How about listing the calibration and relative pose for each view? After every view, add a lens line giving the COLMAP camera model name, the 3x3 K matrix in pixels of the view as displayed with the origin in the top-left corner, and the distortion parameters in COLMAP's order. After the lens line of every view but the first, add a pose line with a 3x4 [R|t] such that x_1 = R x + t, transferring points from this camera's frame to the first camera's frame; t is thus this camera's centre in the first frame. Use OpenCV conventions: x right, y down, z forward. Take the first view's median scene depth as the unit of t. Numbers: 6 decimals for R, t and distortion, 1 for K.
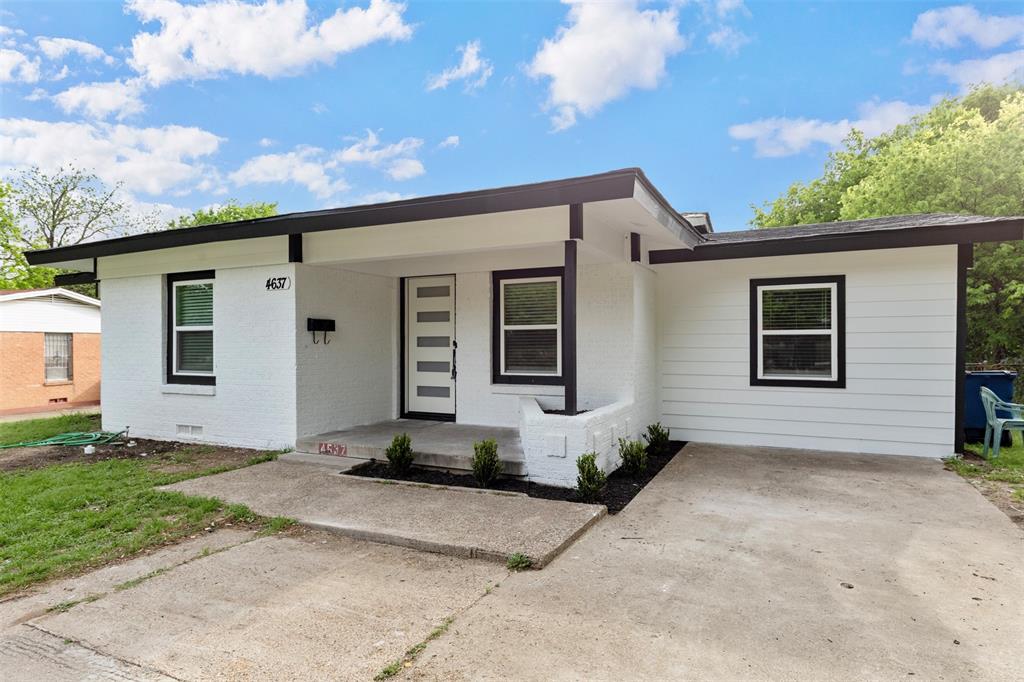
lens RADIAL K [[579.2, 0, 512.0], [0, 579.2, 341.0], [0, 0, 1]] dist [0.005332, 0.001149]
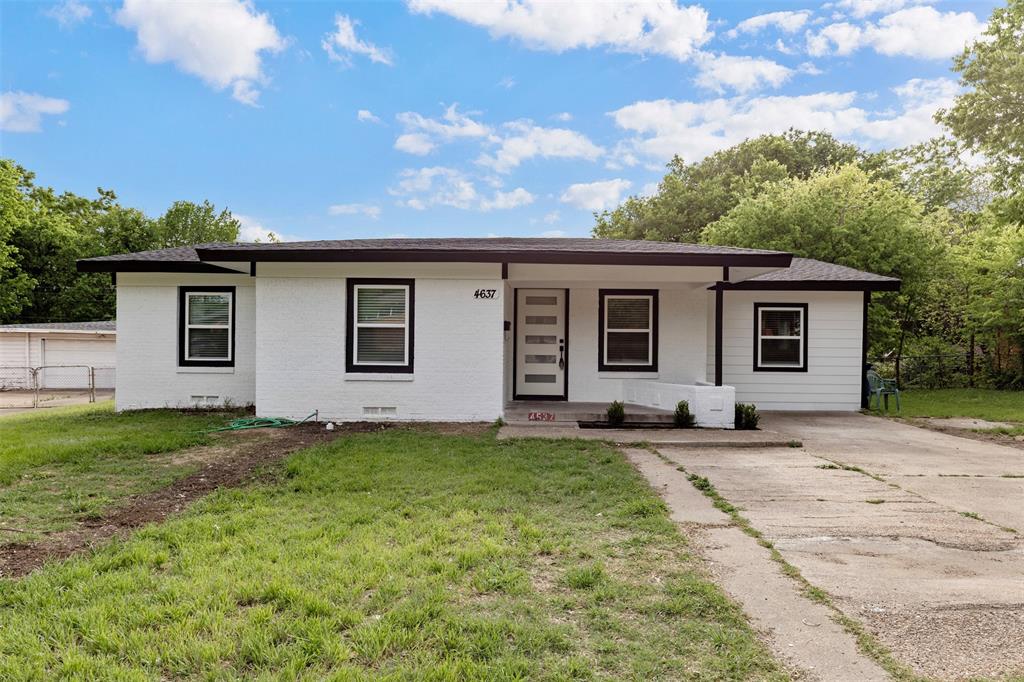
lens RADIAL K [[700.9, 0, 512.0], [0, 700.9, 341.0], [0, 0, 1]] dist [-0.001404, -0.000736]
pose [[0.913094, 0.014352, 0.407496, -0.936481], [-0.015387, 0.999881, -0.000736, 0.007205], [-0.407458, -0.005599, 0.913207, -0.442612]]
